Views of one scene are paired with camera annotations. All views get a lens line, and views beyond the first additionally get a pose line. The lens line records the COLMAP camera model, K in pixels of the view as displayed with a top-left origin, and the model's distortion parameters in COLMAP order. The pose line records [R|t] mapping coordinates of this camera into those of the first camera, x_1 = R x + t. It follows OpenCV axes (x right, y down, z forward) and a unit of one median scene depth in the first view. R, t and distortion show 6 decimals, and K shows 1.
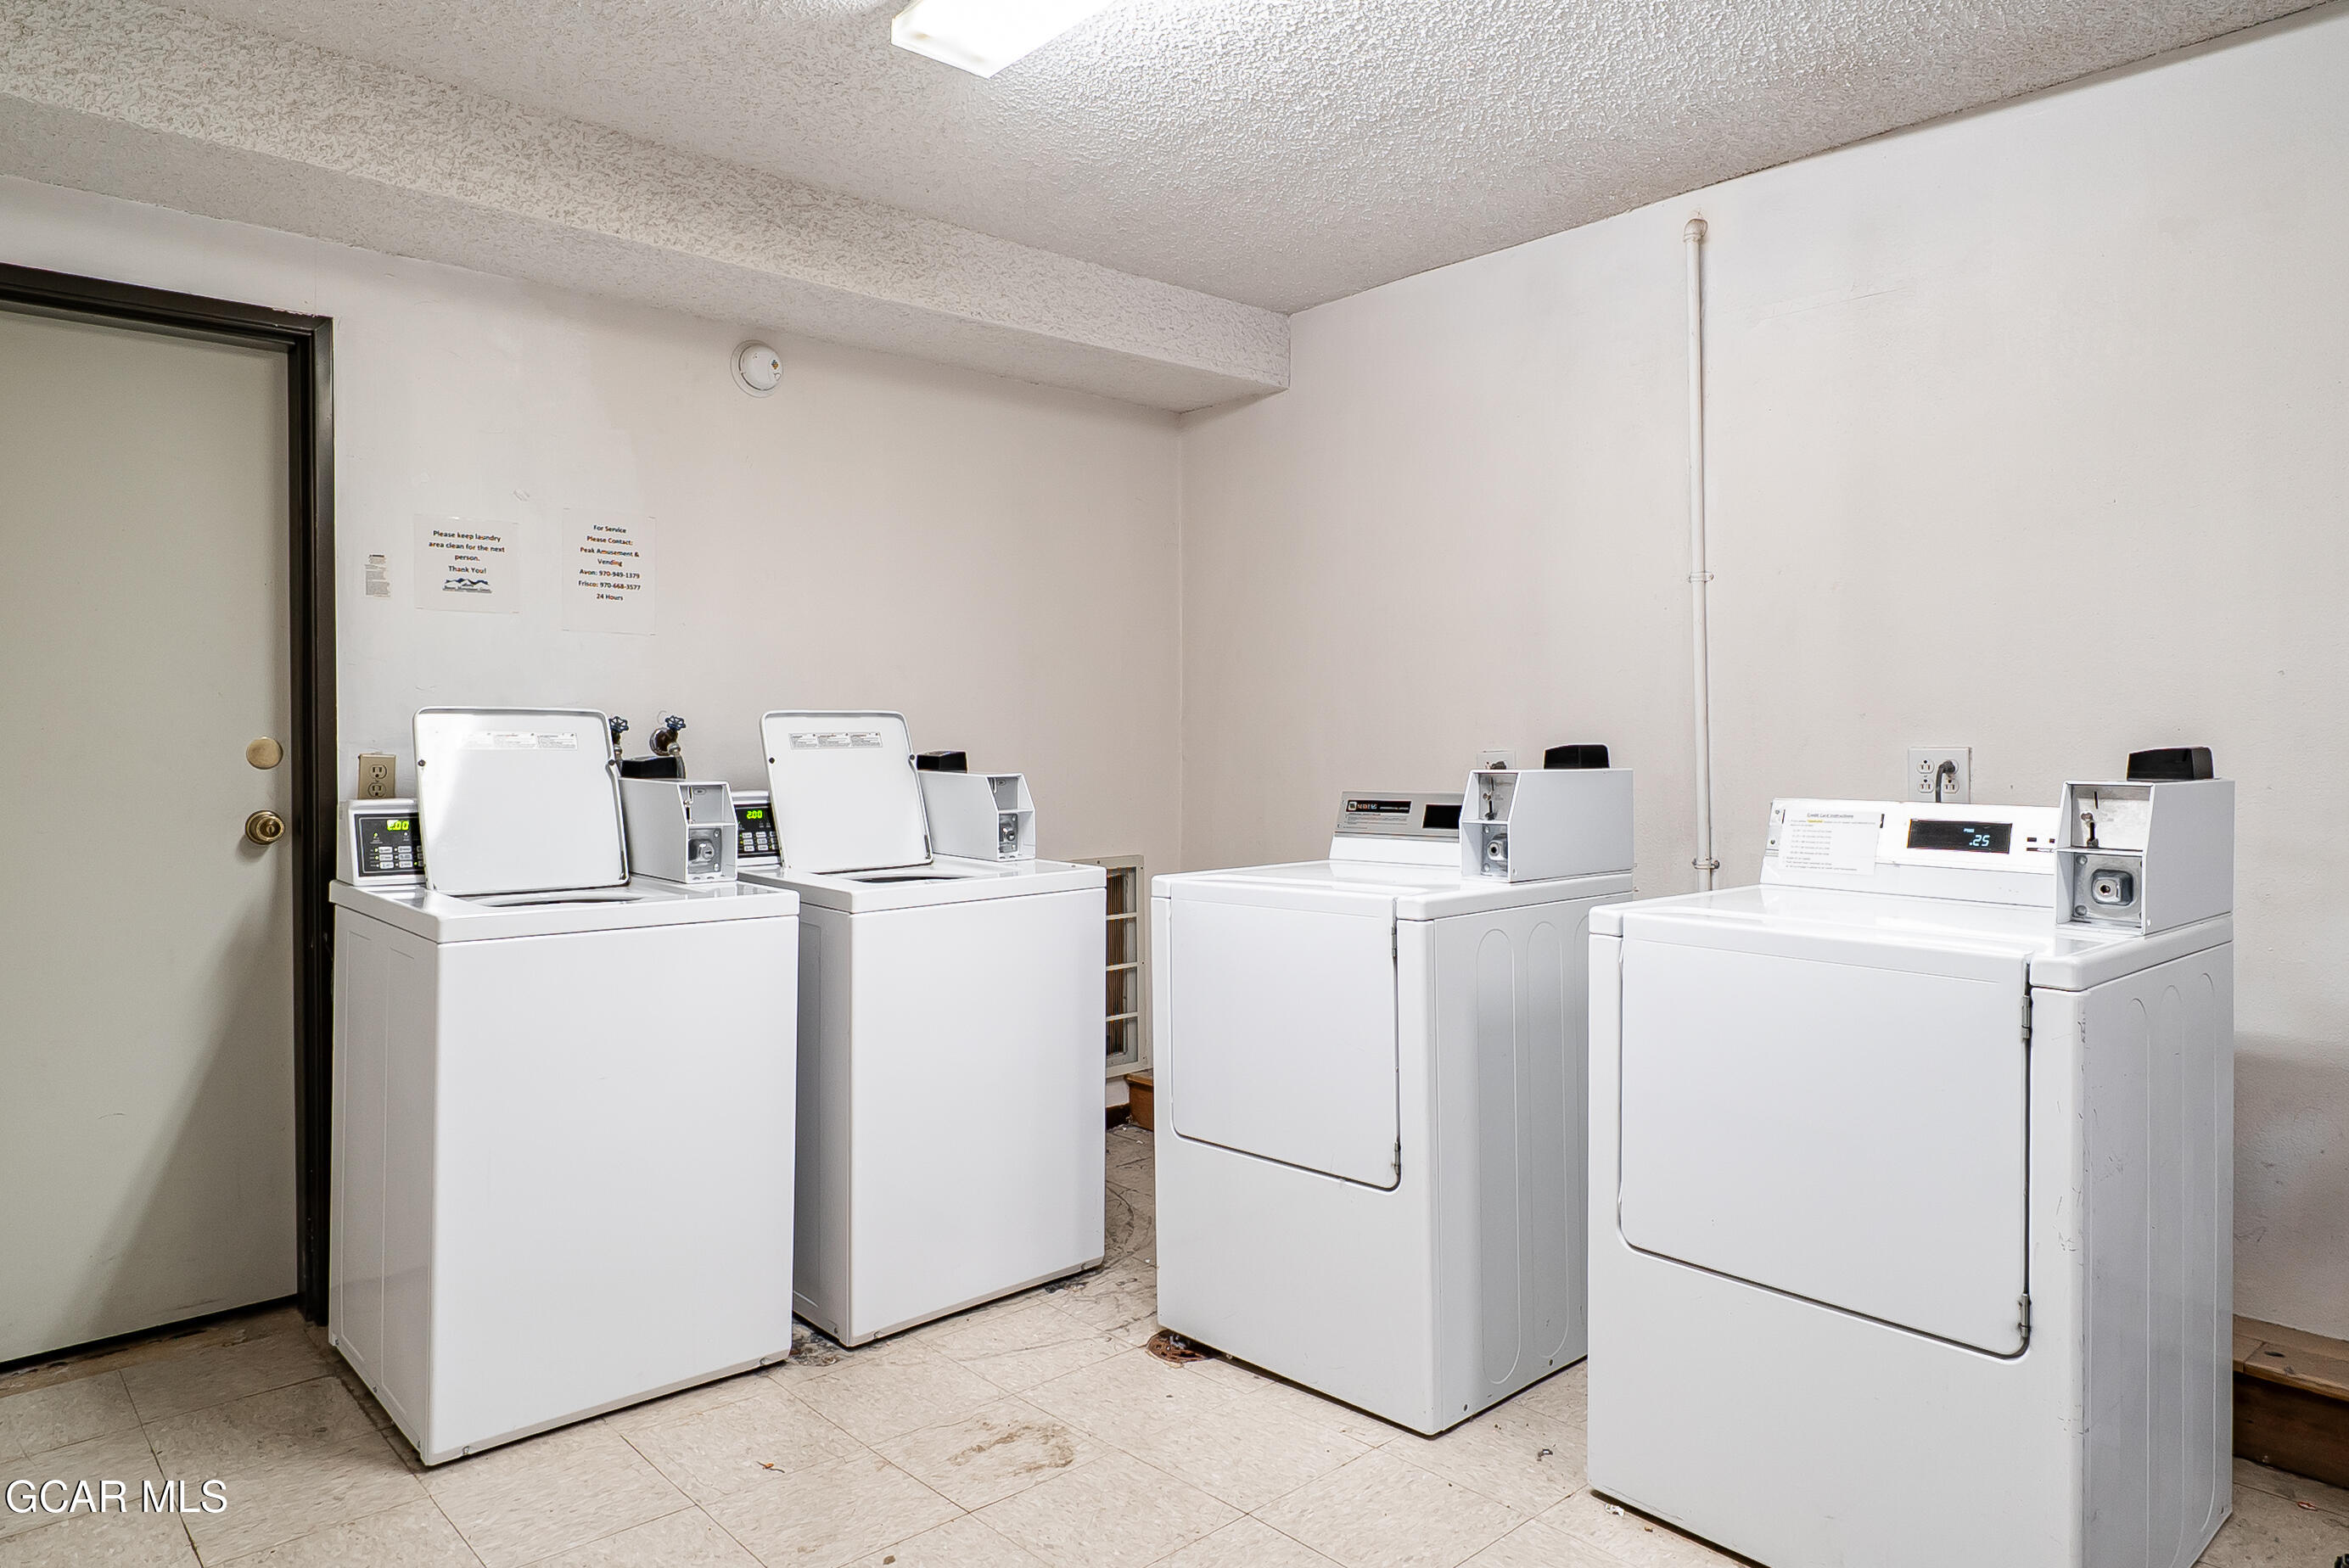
lens RADIAL K [[1535.8, 0, 1174.5], [0, 1535.8, 784.0], [0, 0, 1]] dist [0.002556, -0.003211]
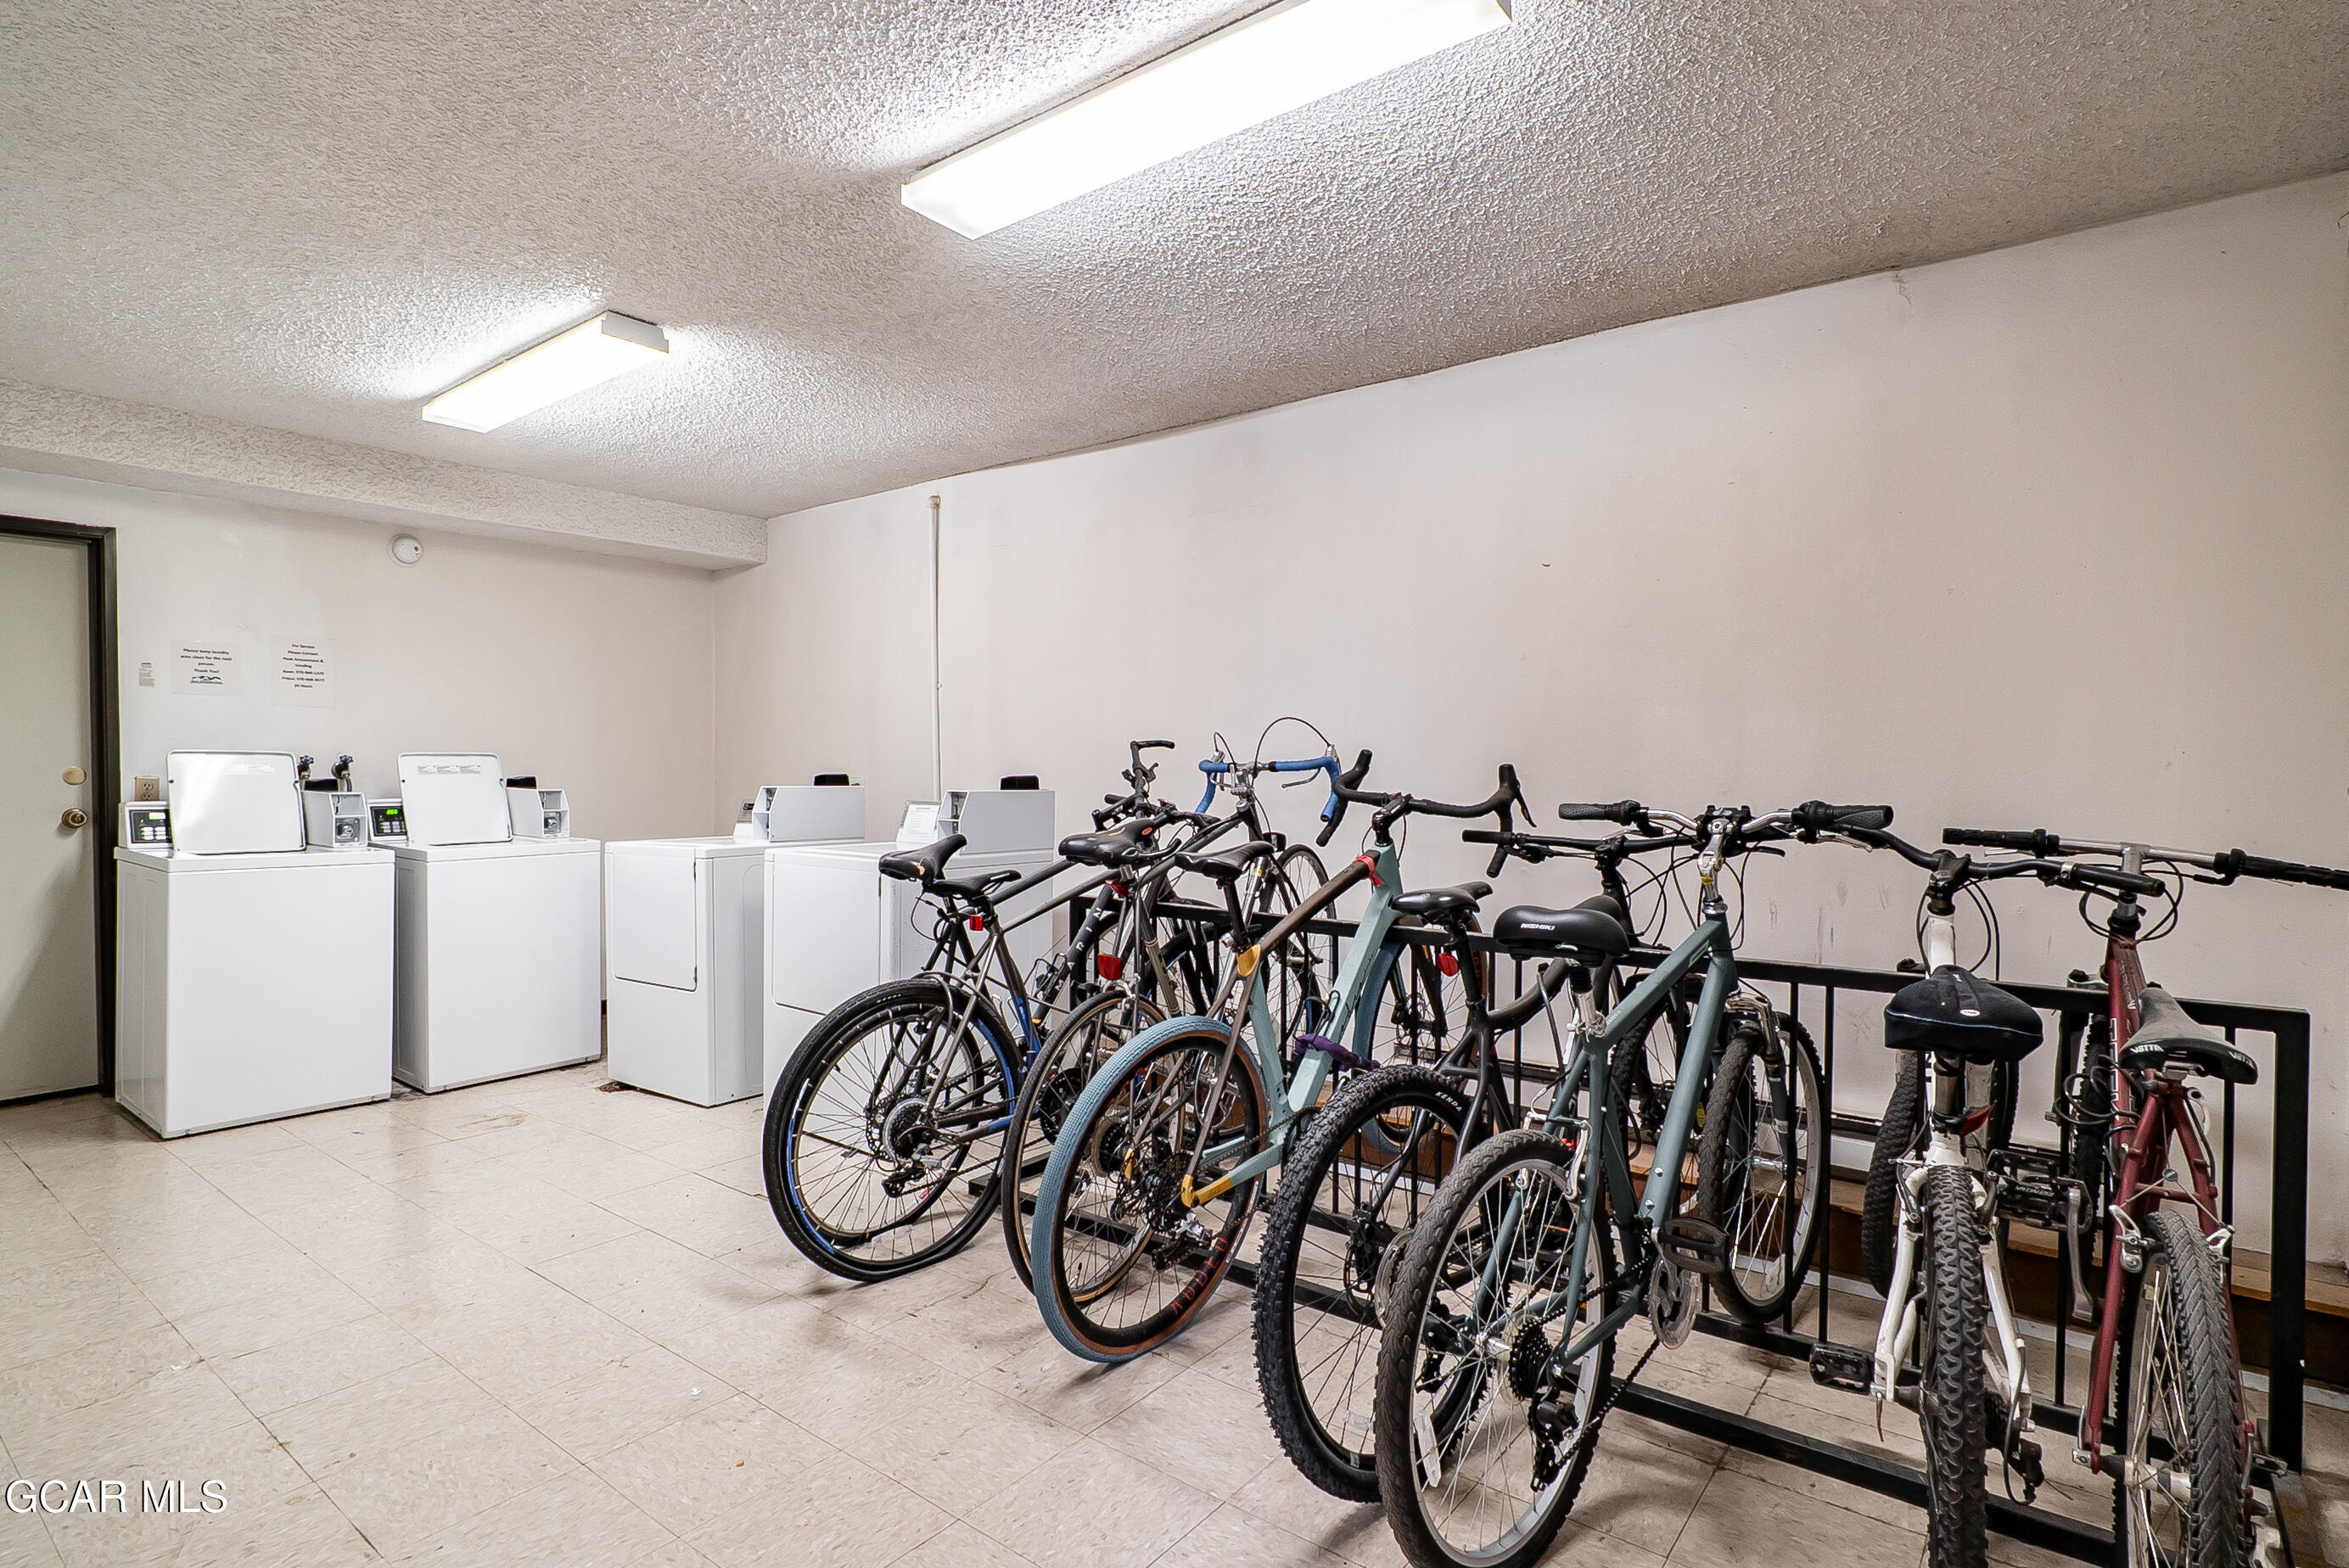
lens RADIAL K [[1239.8, 0, 1171.2], [0, 1239.8, 818.4], [0, 0, 1]] dist [-0.001850, 0.000019]
pose [[0.985267, -0.002138, 0.171008, 0.399127], [0.000502, 0.999954, 0.009610, 0.015623], [-0.171021, -0.009383, 0.985223, -0.605287]]
